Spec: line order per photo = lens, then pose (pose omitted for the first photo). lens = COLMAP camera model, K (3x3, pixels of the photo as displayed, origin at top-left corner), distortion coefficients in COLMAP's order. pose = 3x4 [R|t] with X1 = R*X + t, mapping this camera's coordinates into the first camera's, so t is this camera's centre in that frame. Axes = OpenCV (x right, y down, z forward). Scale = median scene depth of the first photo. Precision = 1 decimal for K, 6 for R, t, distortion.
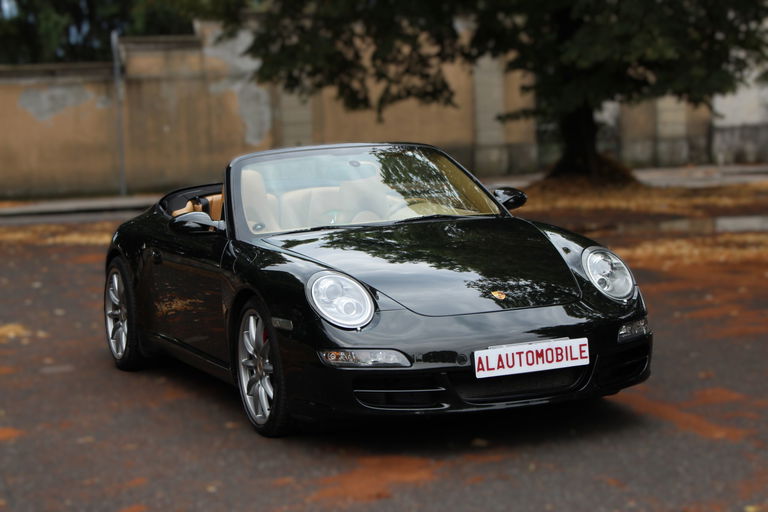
lens RADIAL K [[1809.6, 0, 384.0], [0, 1809.6, 256.0], [0, 0, 1]] dist [-0.006373, -0.068853]
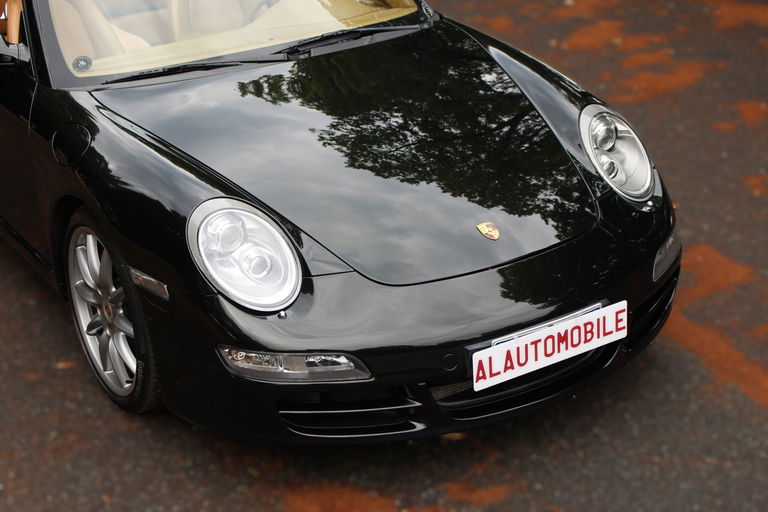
lens RADIAL K [[1398.9, 0, 384.0], [0, 1398.9, 256.0], [0, 0, 1]] dist [-0.000308, -0.069935]
pose [[0.982257, -0.052699, 0.179985, -0.050386], [-0.008389, 0.946401, 0.322886, -0.103611], [-0.187353, -0.318666, 0.929167, 0.427153]]
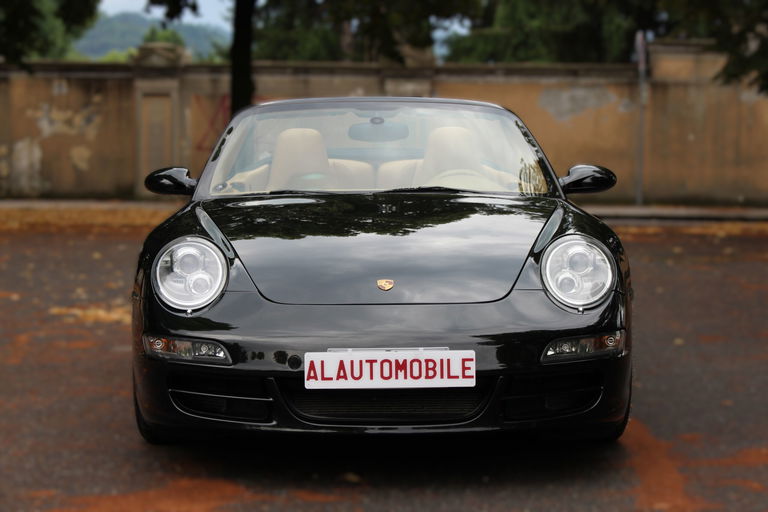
lens RADIAL K [[1809.6, 0, 384.0], [0, 1809.6, 256.0], [0, 0, 1]] dist [-0.006373, -0.068853]
pose [[0.932589, 0.073534, -0.353371, 0.259167], [-0.077672, 0.996976, 0.002479, 0.006421], [0.352485, 0.025135, 0.935480, 0.235383]]
